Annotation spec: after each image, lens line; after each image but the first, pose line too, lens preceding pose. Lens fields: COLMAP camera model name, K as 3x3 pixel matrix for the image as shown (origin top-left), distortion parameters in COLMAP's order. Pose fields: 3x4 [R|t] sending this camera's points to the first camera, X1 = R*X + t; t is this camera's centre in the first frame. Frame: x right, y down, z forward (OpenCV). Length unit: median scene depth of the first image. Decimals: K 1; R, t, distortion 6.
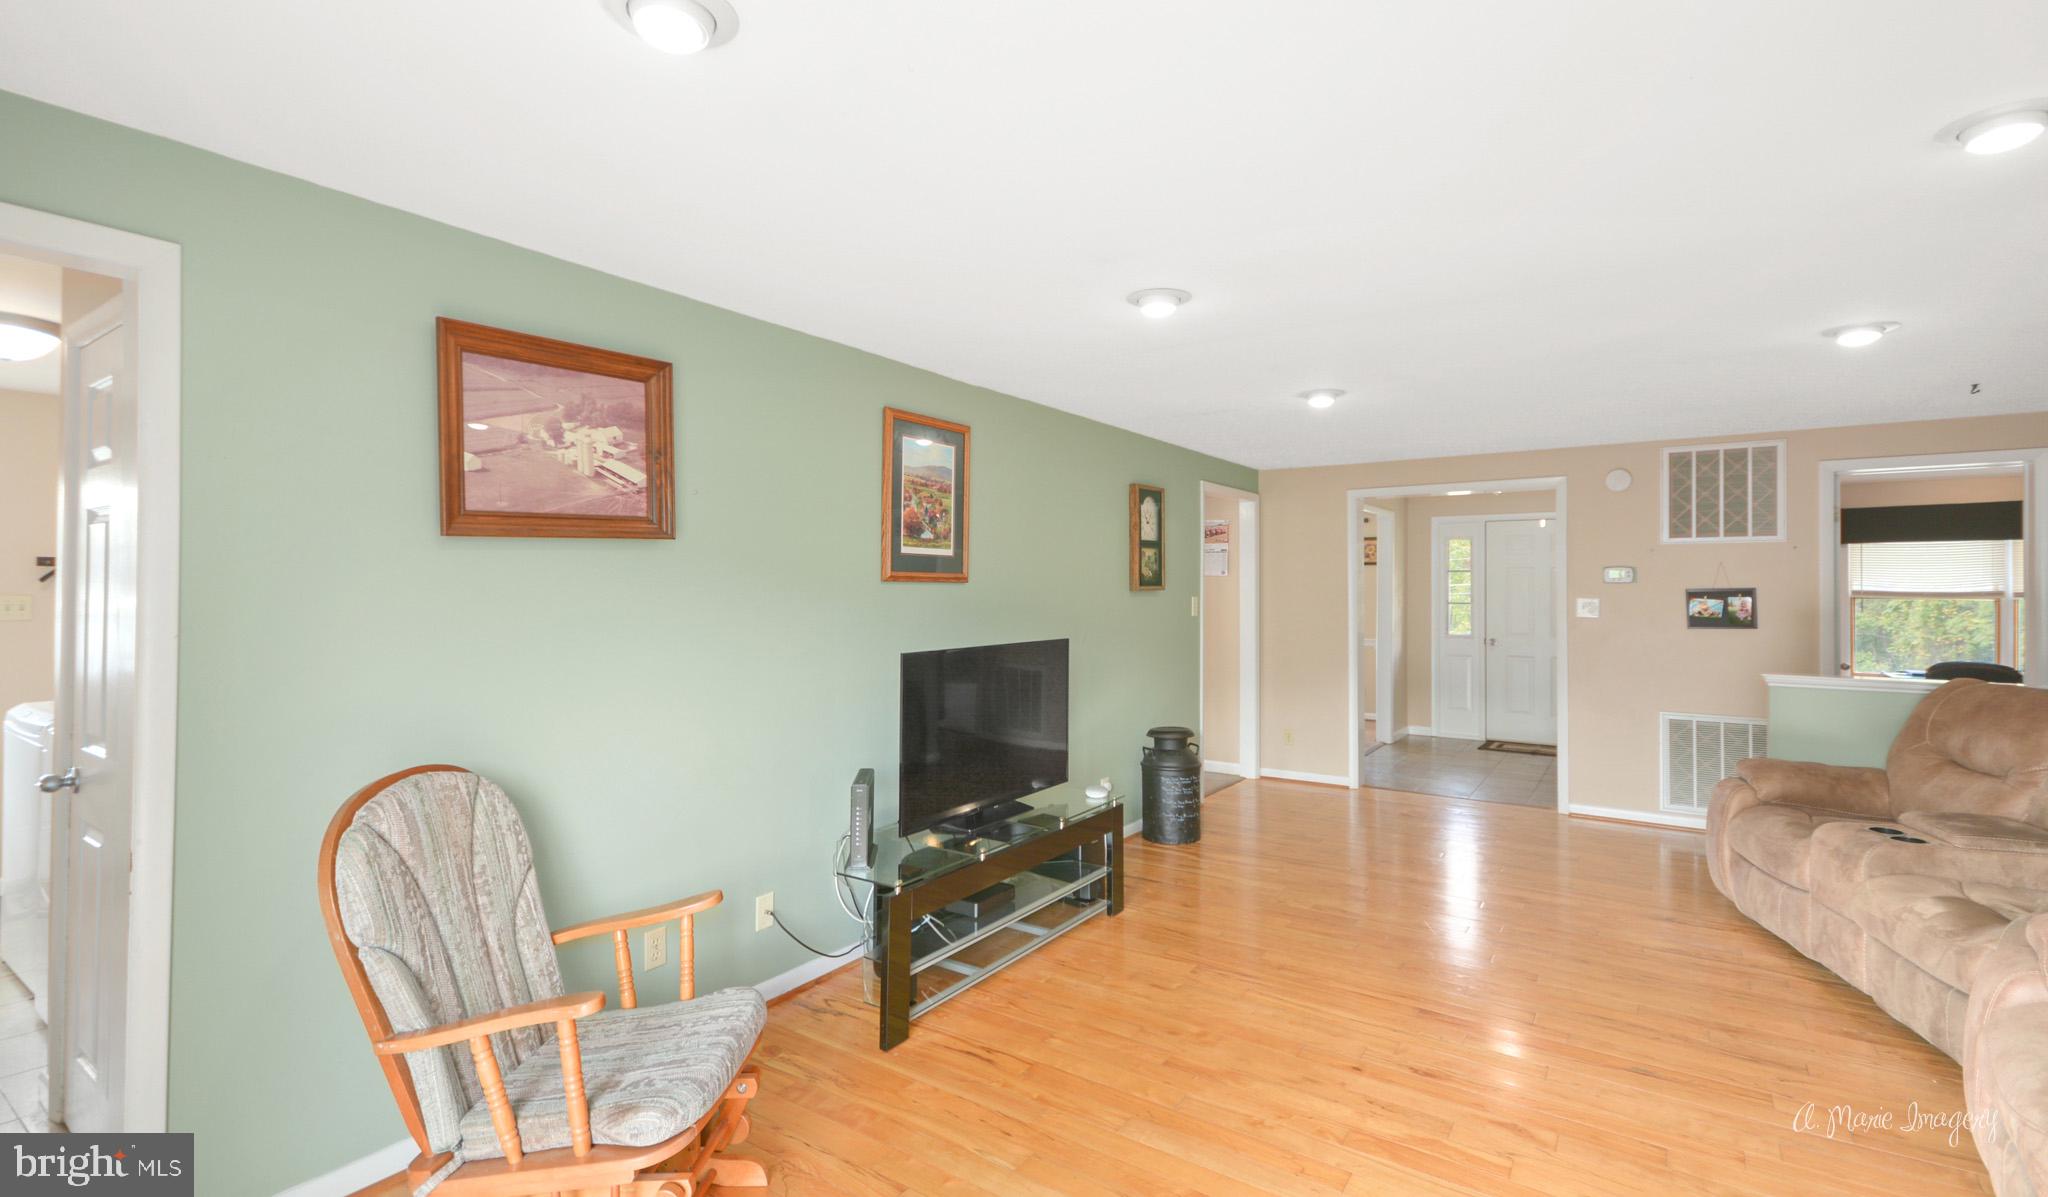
lens RADIAL K [[898.8, 0, 1025.2], [0, 898.8, 571.0], [0, 0, 1]] dist [0.001249, -0.000498]
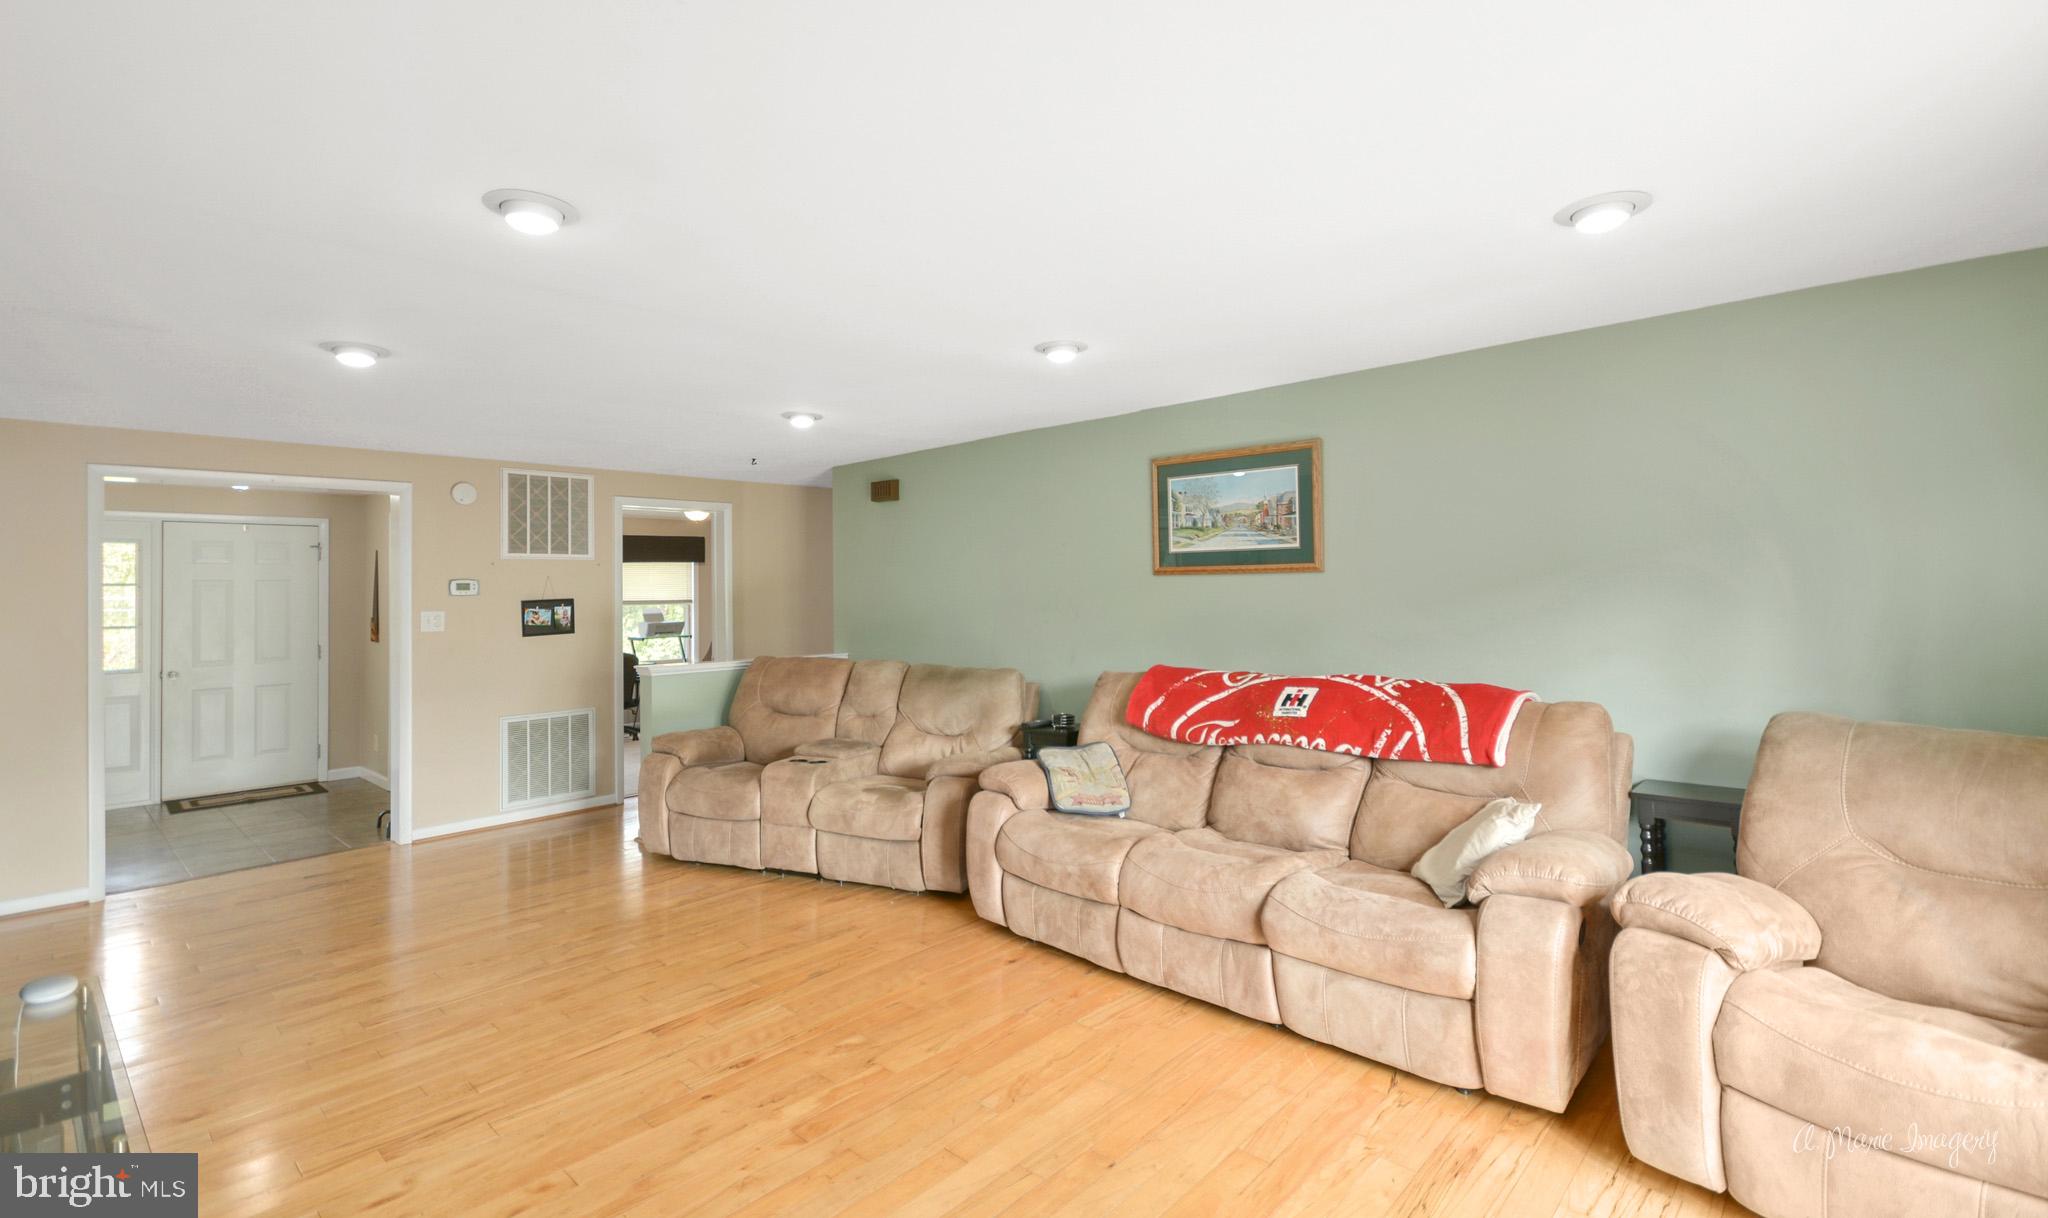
lens RADIAL K [[893.4, 0, 1024.9], [0, 893.4, 582.4], [0, 0, 1]] dist [0.002349, 0.000435]
pose [[0.149956, 0.007882, 0.988661, -0.246400], [-0.002604, 0.999968, -0.007577, 0.004943], [-0.988689, -0.001438, 0.149972, 0.243496]]
